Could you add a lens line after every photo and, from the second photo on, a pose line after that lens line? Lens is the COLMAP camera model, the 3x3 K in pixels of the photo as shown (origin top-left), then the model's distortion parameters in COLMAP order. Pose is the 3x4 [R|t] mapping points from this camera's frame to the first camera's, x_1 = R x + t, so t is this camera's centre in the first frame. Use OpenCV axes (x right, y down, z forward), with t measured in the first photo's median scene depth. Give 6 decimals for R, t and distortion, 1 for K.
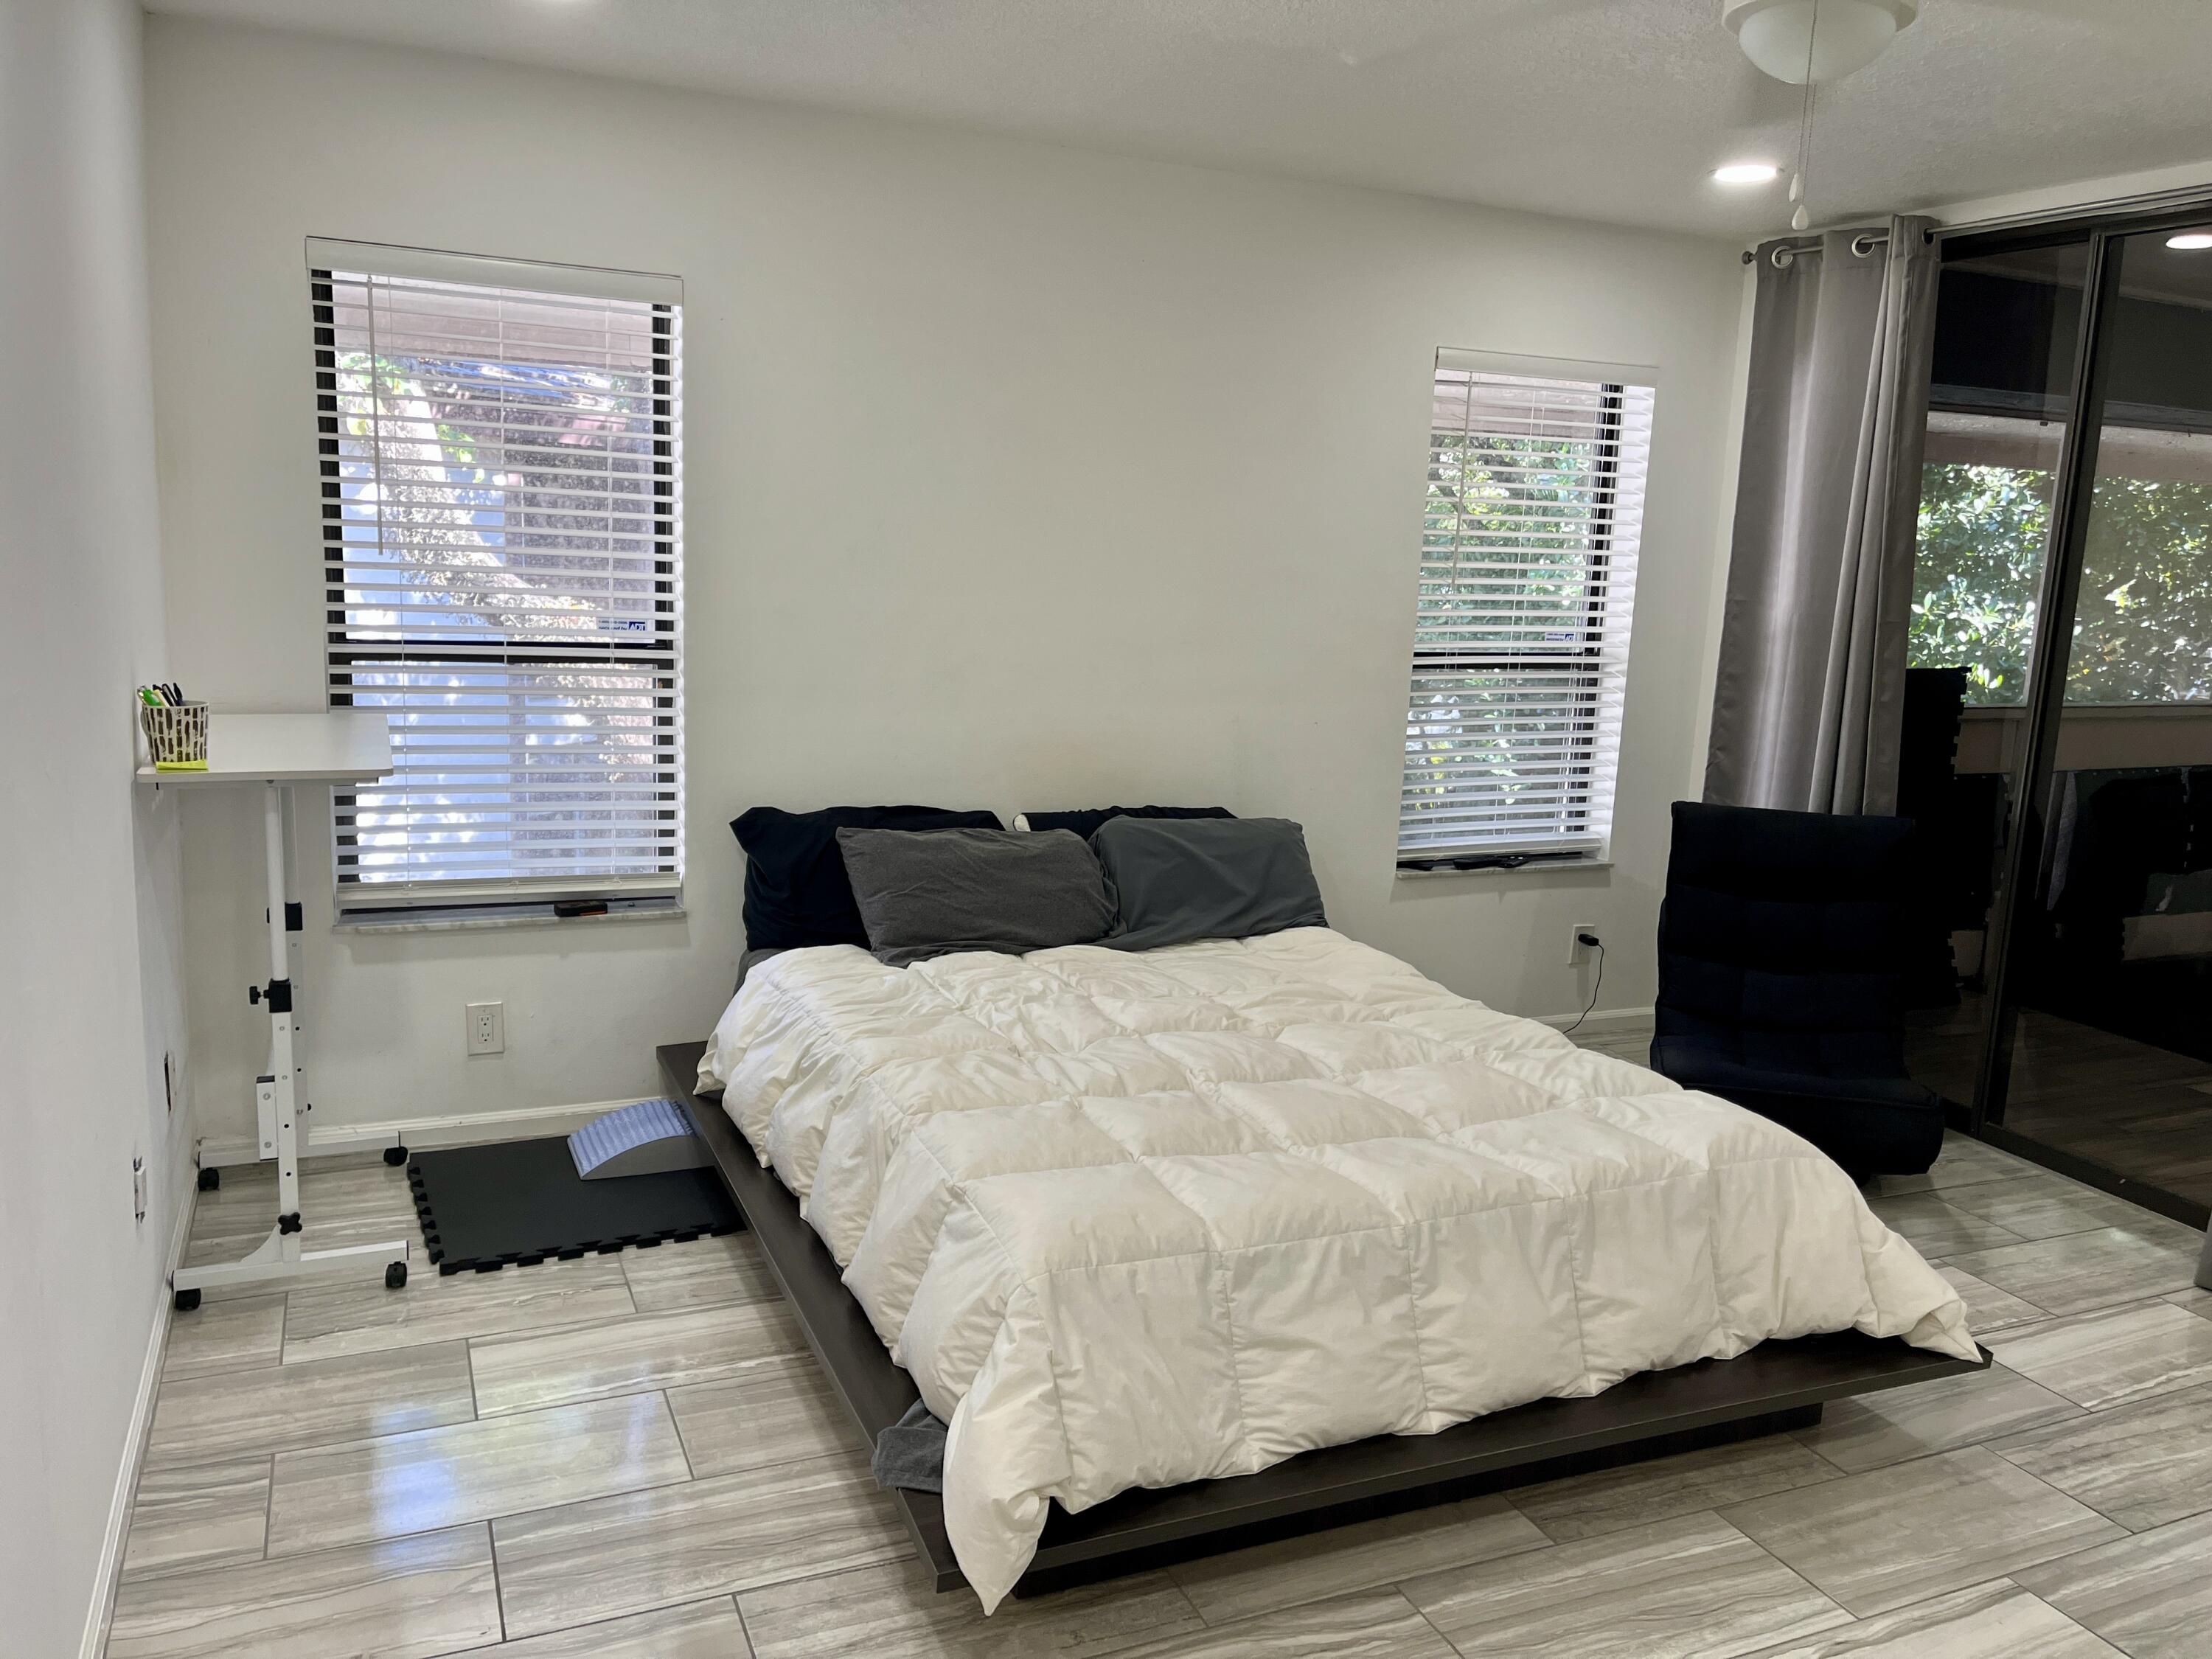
lens RADIAL K [[1679.9, 0, 1108.3], [0, 1679.9, 823.6], [0, 0, 1]] dist [0.060235, -0.077043]
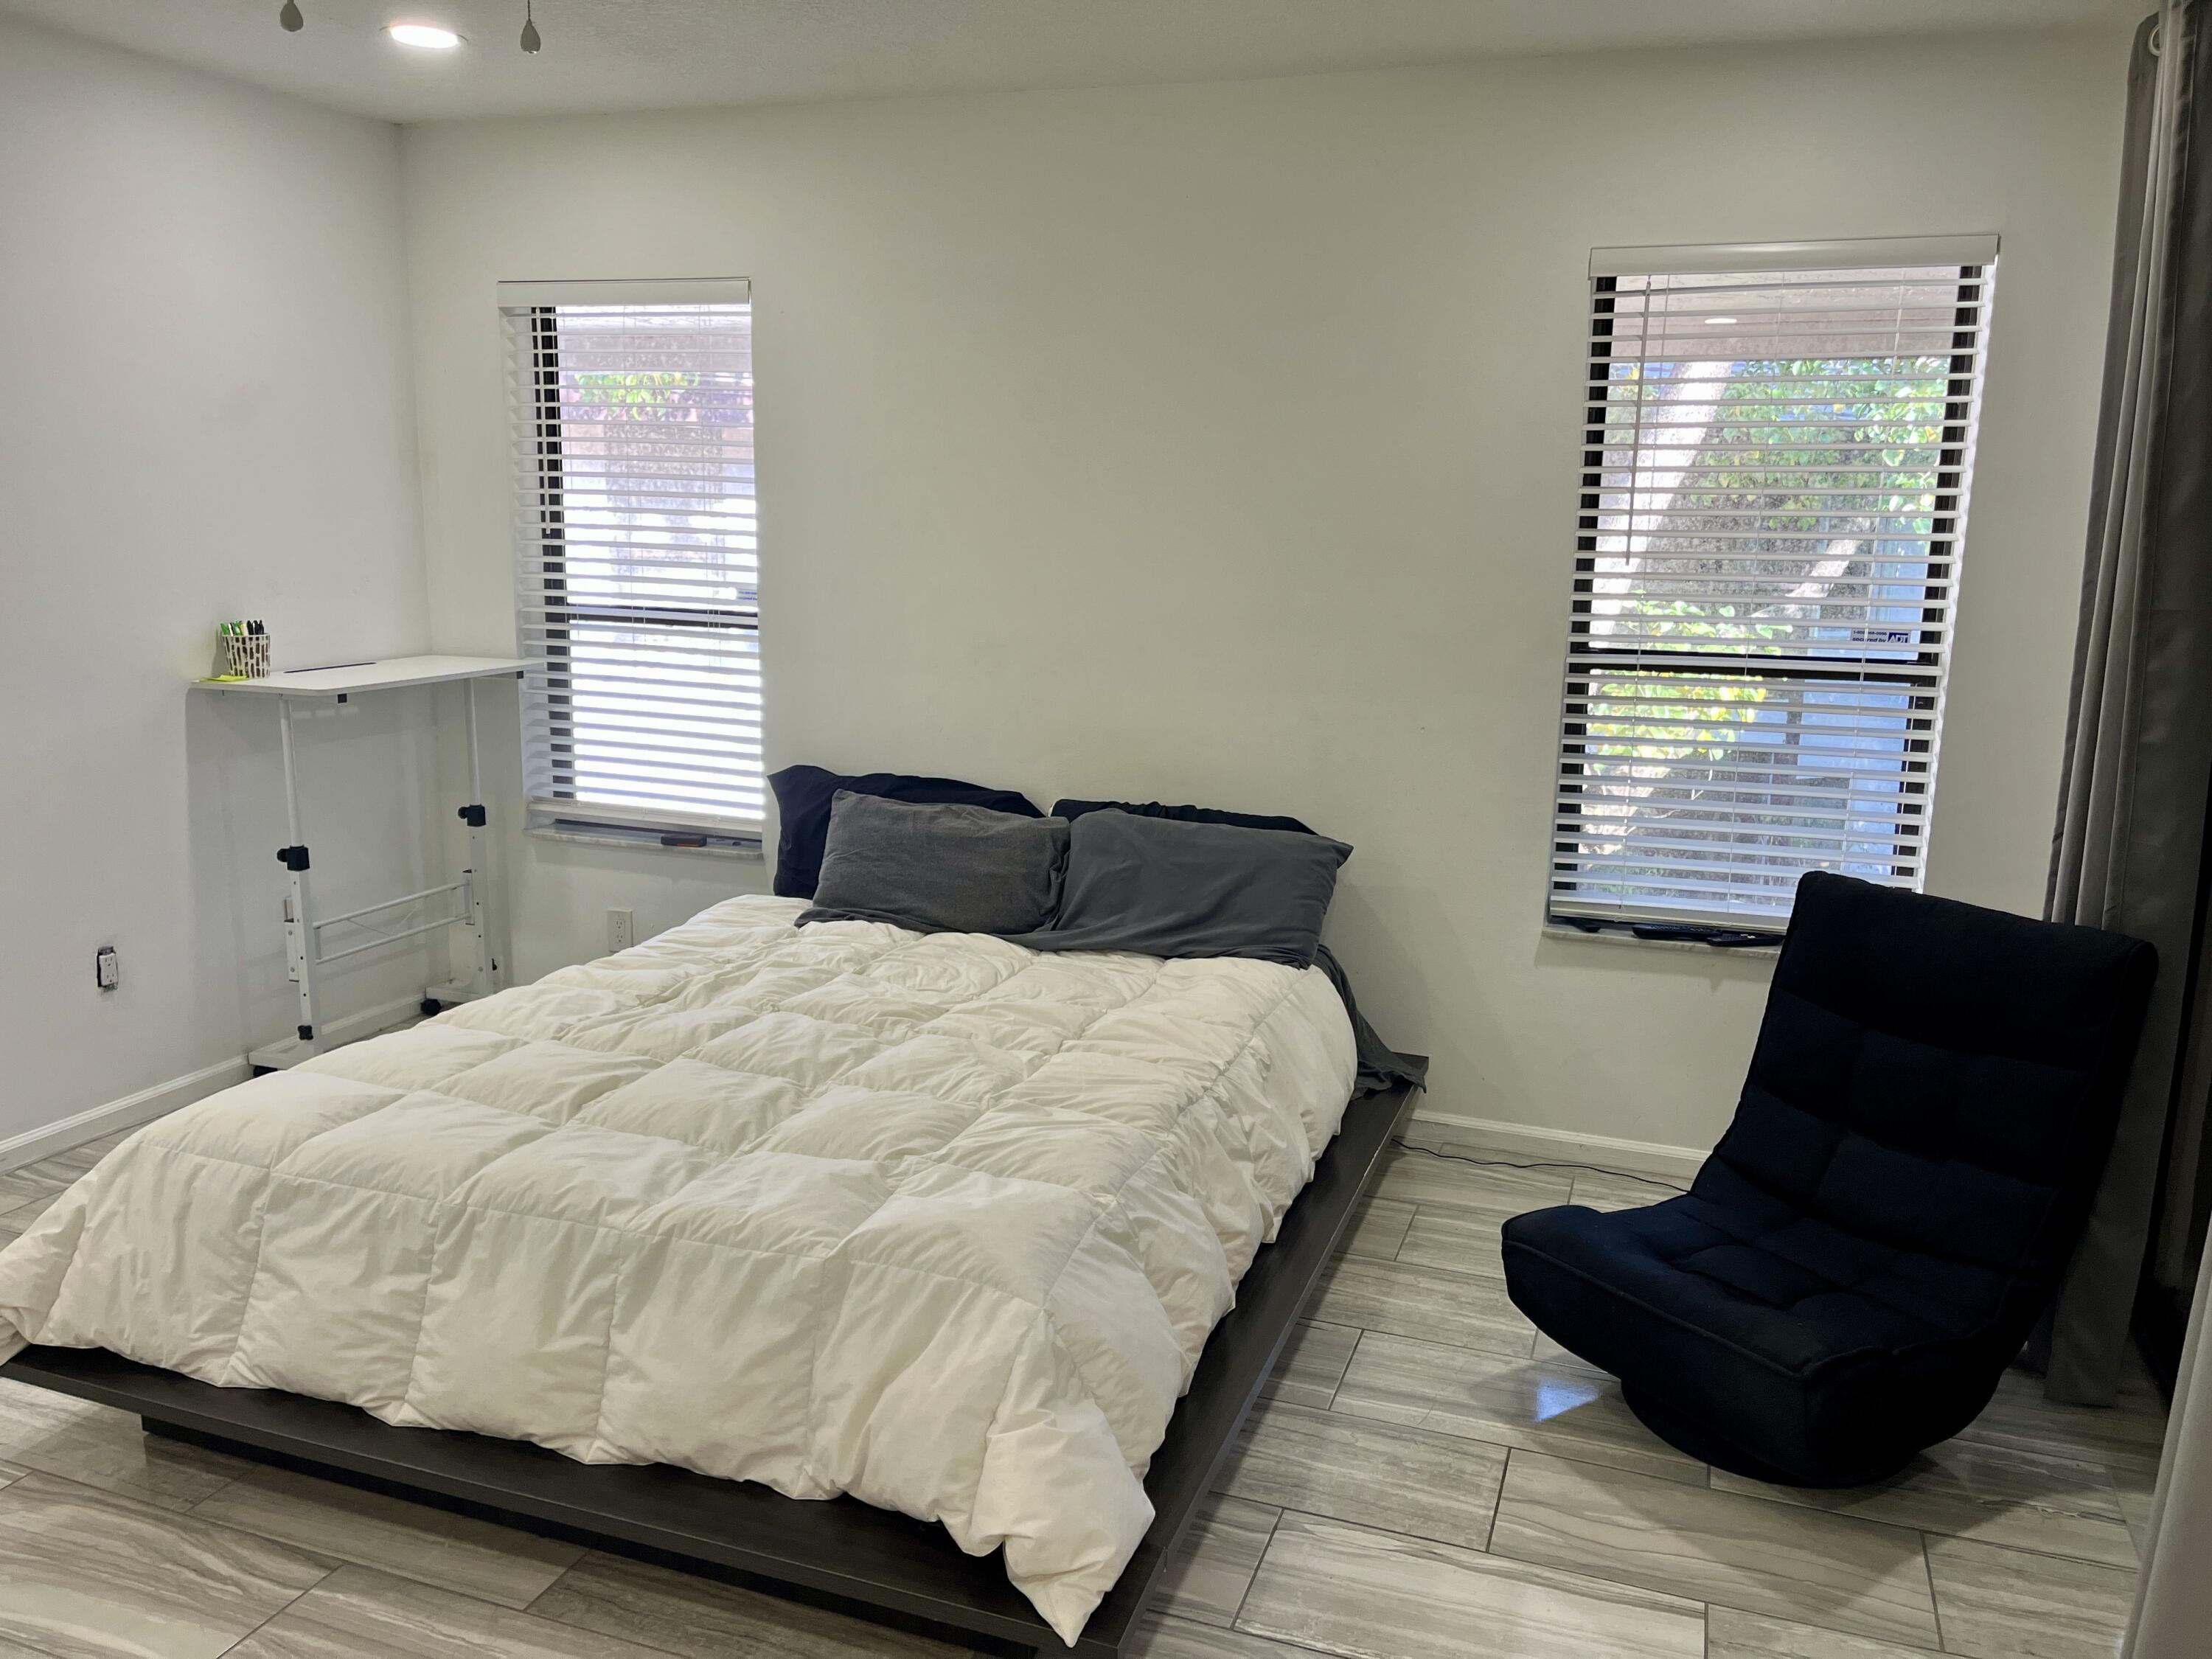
lens RADIAL K [[1697.7, 0, 1065.9], [0, 1697.7, 854.2], [0, 0, 1]] dist [0.160712, -0.131181]
pose [[0.704328, 0.108769, -0.701492, 0.692012], [-0.104512, 0.993312, 0.049083, -0.024807], [0.702139, 0.038744, 0.710985, 0.352196]]
